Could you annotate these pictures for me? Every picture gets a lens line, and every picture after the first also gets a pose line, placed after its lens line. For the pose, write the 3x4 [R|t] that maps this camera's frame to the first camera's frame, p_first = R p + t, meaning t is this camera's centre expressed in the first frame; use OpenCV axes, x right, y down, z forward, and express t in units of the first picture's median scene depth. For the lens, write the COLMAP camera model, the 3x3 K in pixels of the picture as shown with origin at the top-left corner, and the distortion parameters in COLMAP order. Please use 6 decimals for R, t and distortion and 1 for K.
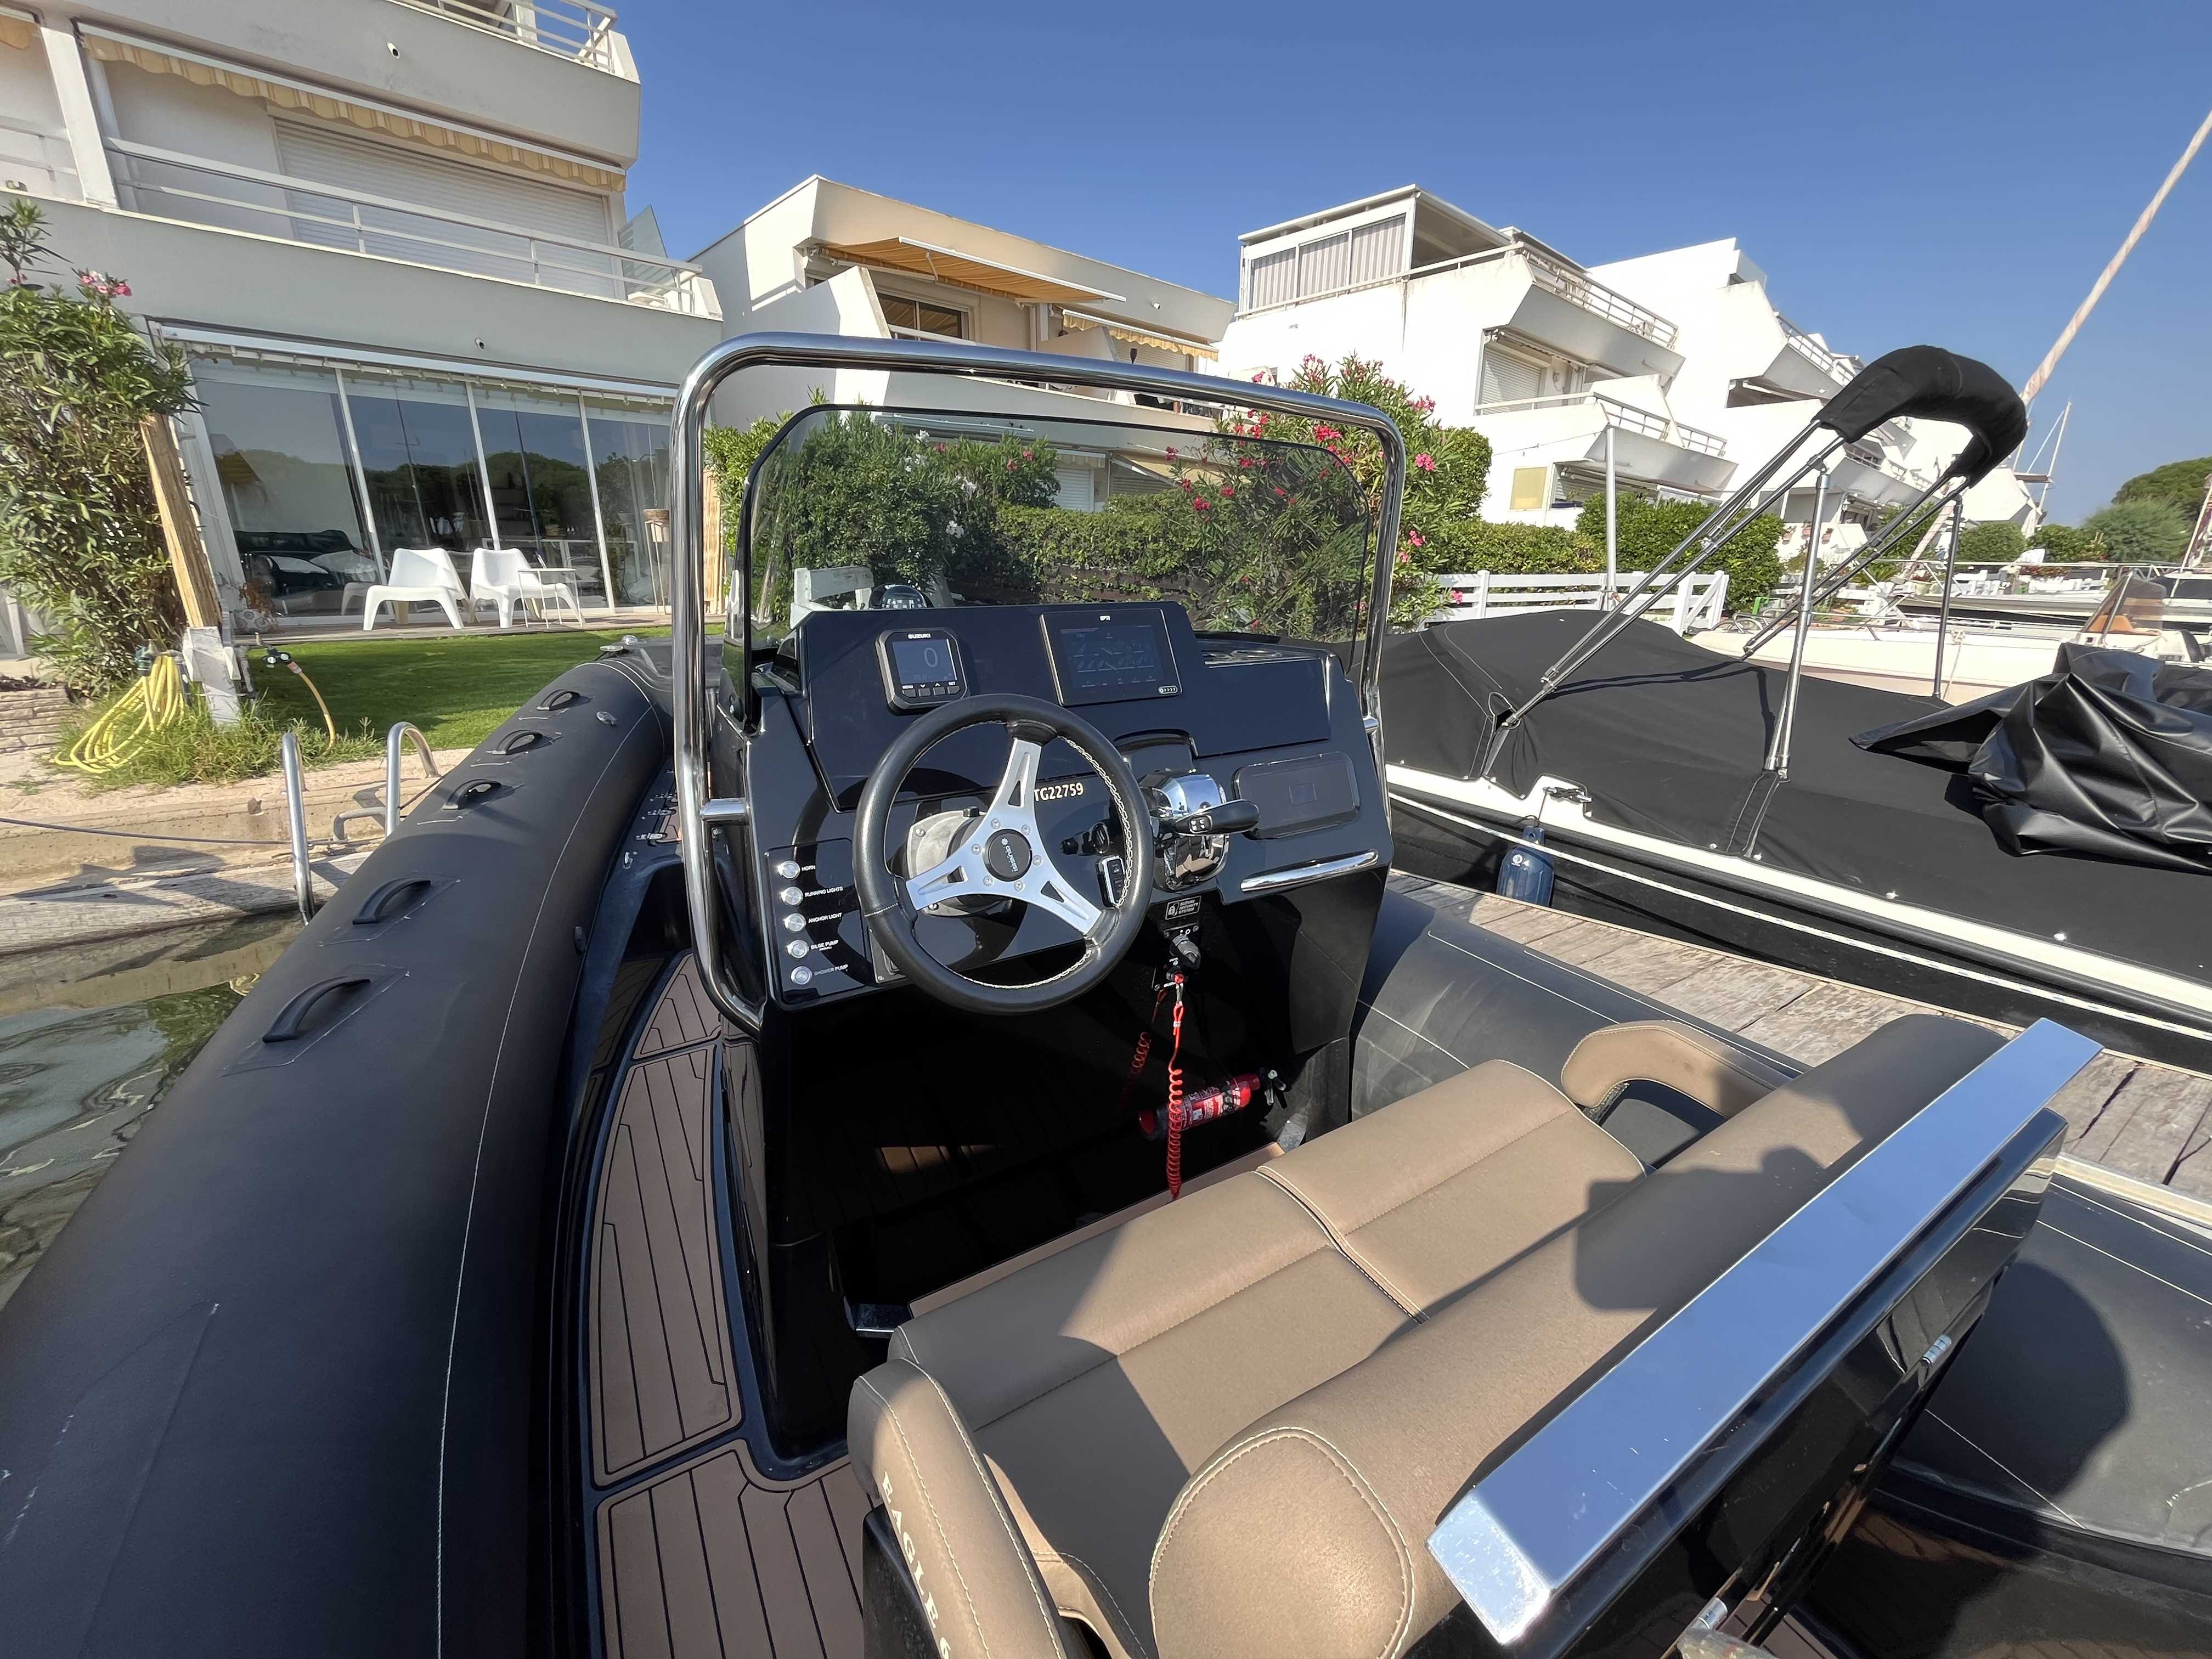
lens RADIAL K [[891.4, 0, 1115.2], [0, 891.4, 826.8], [0, 0, 1]] dist [-0.001868, -0.000793]
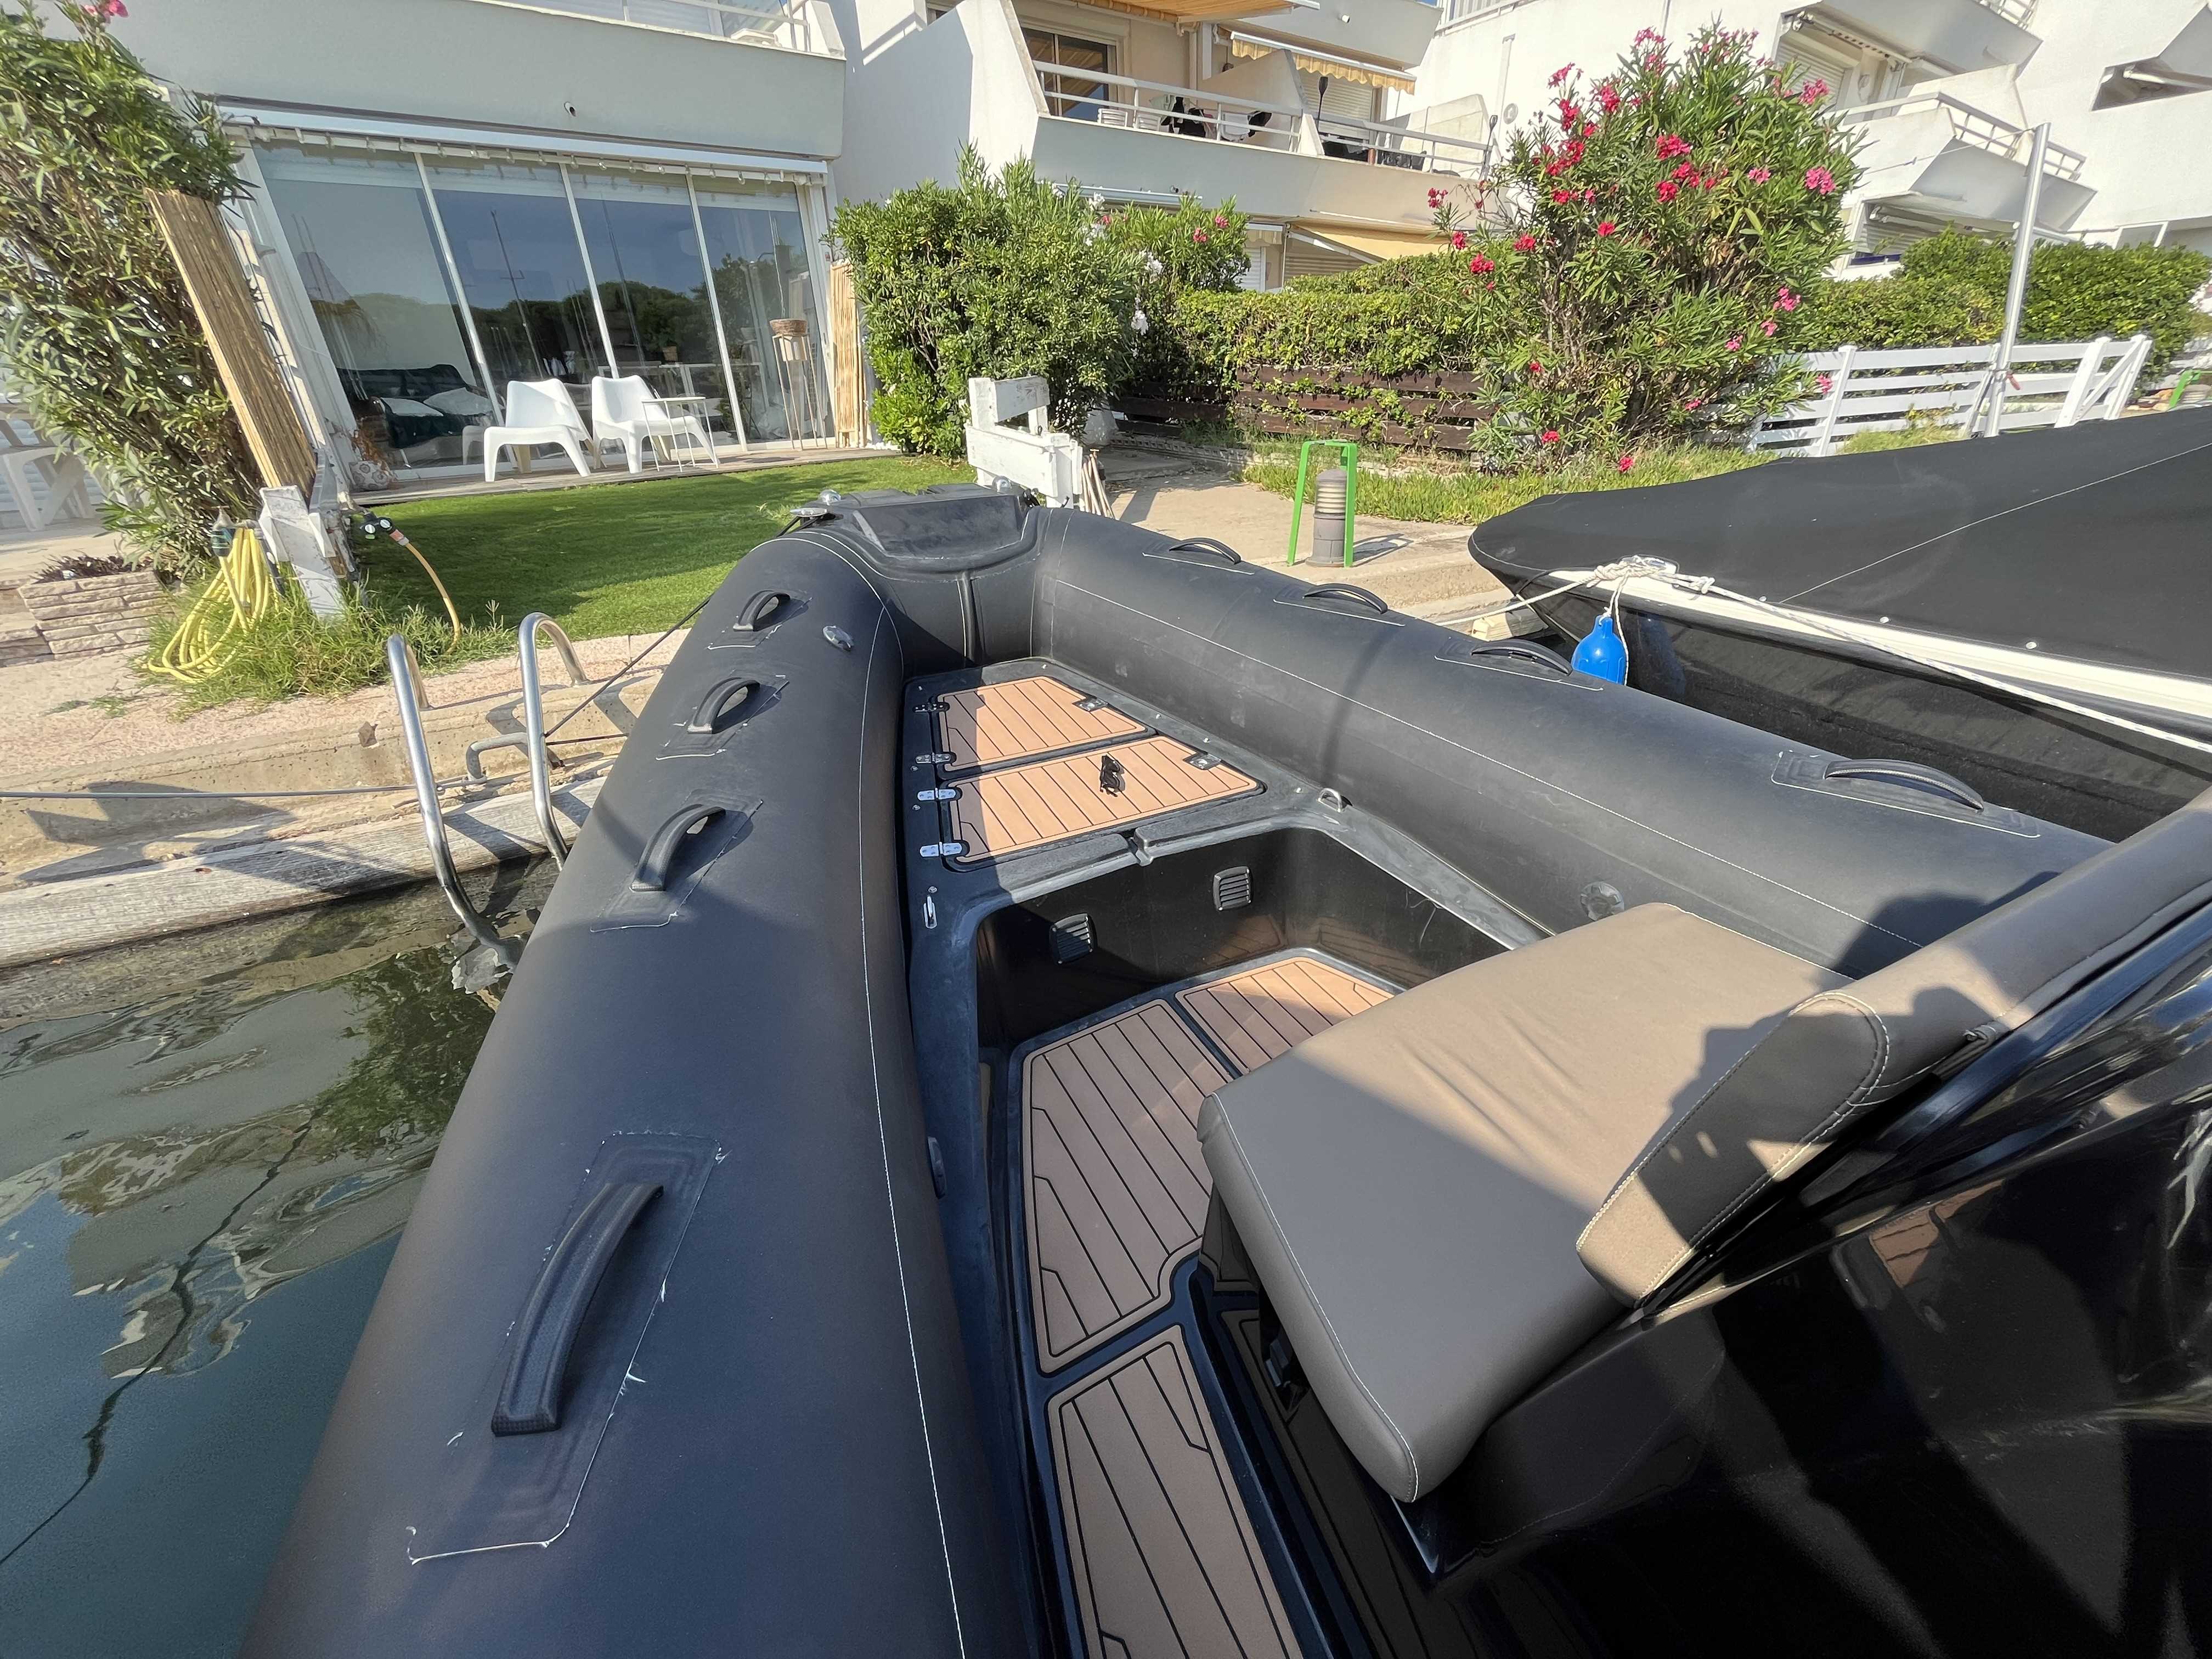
lens RADIAL K [[879.1, 0, 1105.4], [0, 879.1, 820.4], [0, 0, 1]] dist [-0.003598, 0.000286]
pose [[0.992489, 0.012460, -0.121696, -0.123164], [0.009262, 0.984289, 0.176320, -0.037181], [0.121981, -0.176123, 0.976781, 0.162608]]
